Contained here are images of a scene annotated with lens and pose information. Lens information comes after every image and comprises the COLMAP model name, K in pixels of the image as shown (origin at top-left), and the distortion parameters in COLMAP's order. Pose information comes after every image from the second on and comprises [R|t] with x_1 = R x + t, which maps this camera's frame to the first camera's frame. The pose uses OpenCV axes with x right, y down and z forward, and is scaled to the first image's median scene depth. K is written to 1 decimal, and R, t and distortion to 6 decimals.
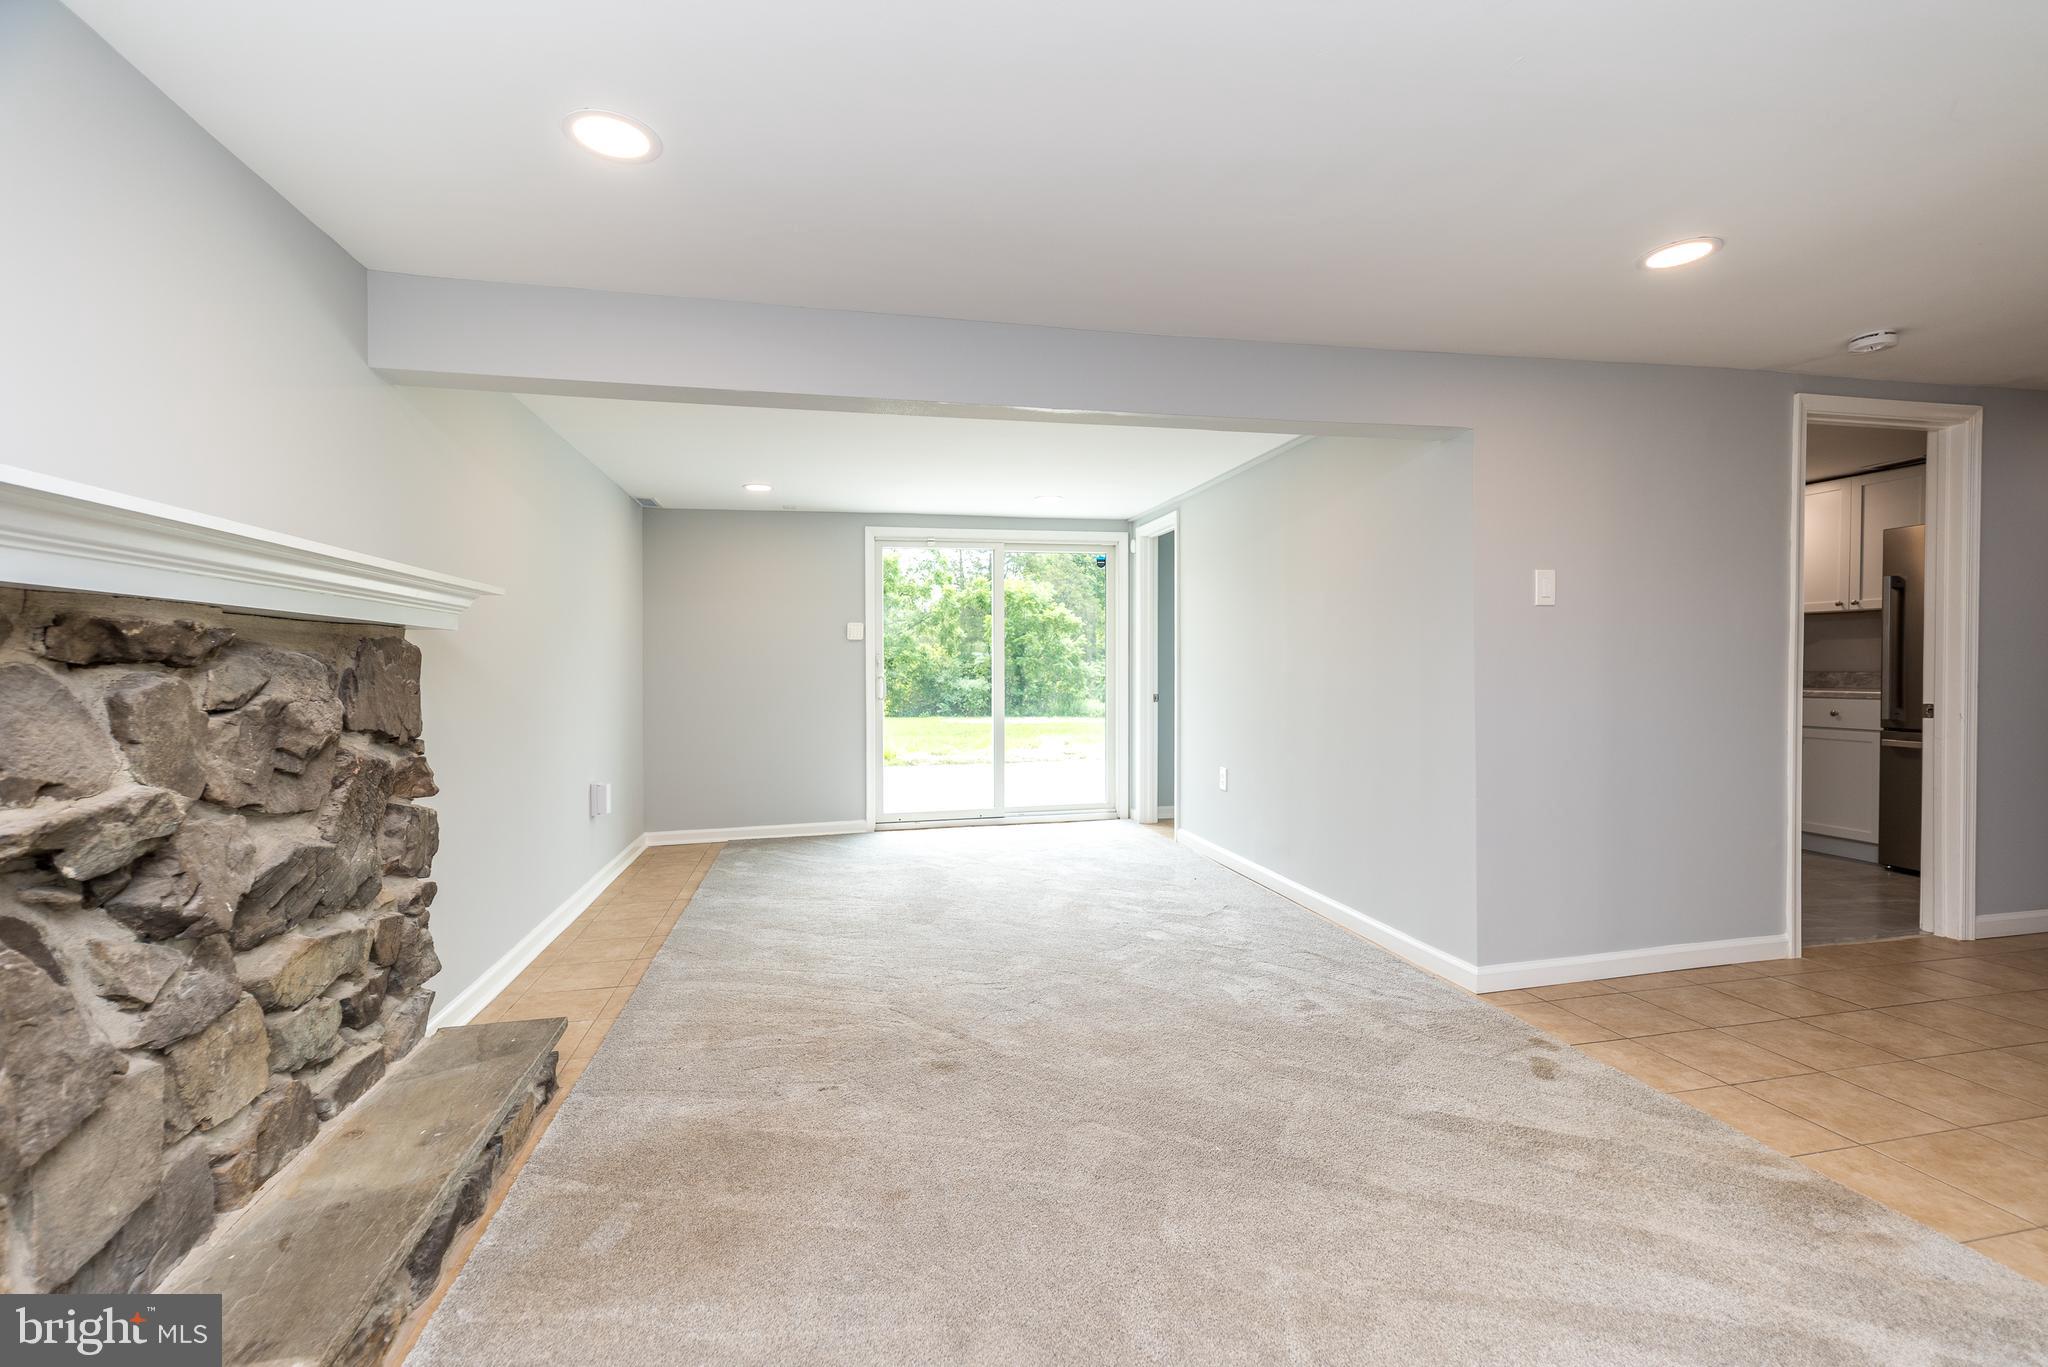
lens RADIAL K [[894.0, 0, 1018.2], [0, 894.0, 674.9], [0, 0, 1]] dist [0.001917, 0.000503]
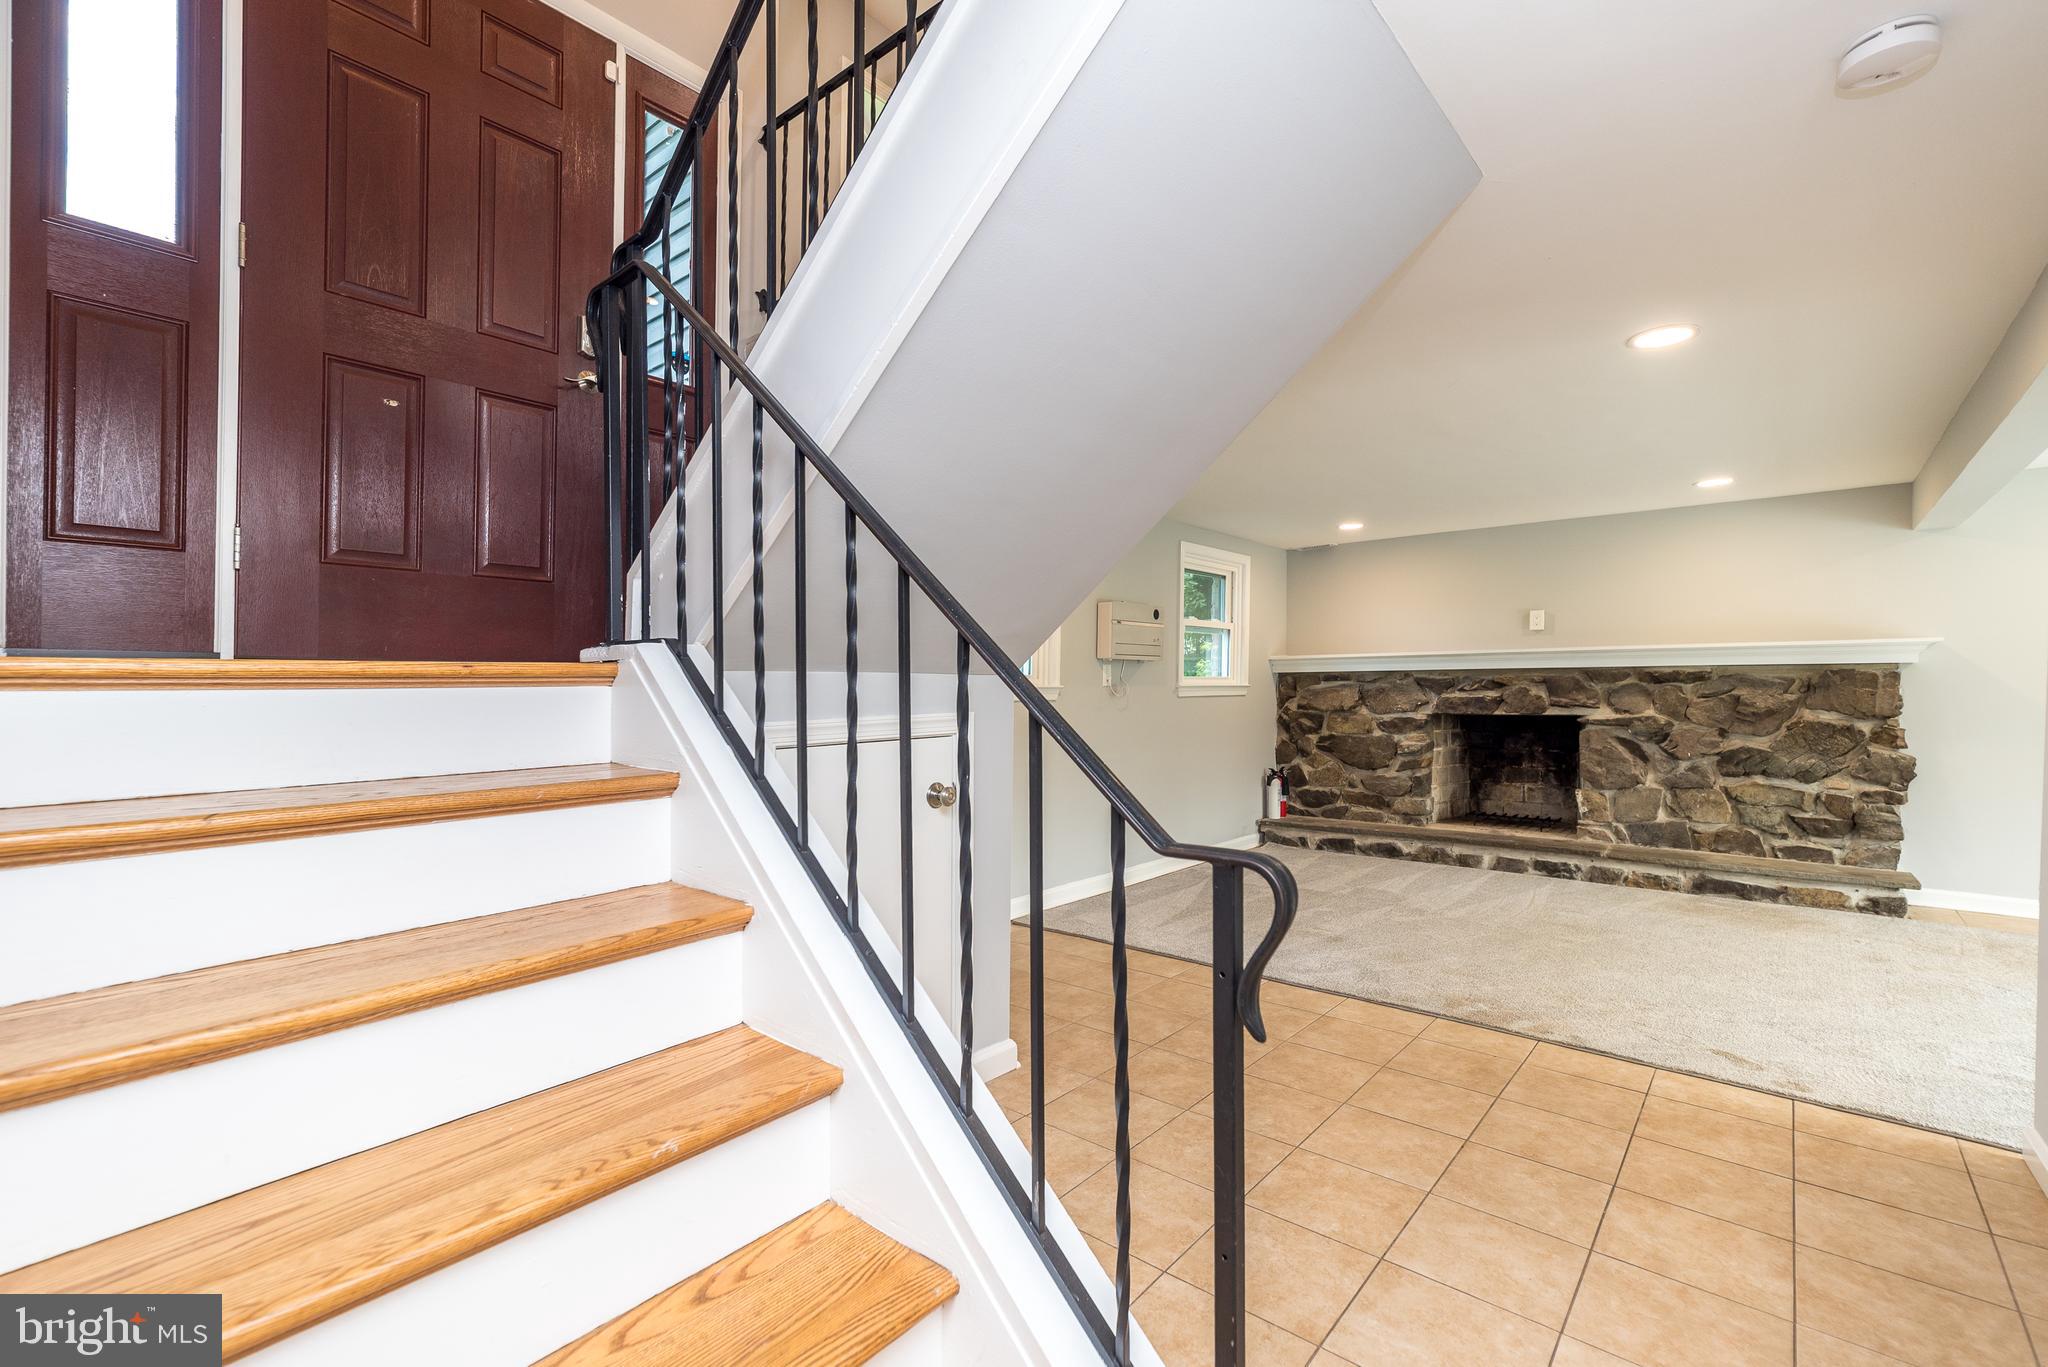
lens RADIAL K [[894.0, 0, 1018.2], [0, 894.0, 674.9], [0, 0, 1]] dist [0.001917, 0.000503]
pose [[-0.795581, 0.007990, -0.605794, 2.062248], [0.005162, 0.999966, 0.006410, -0.045295], [0.605825, 0.001972, -0.795596, 1.420590]]
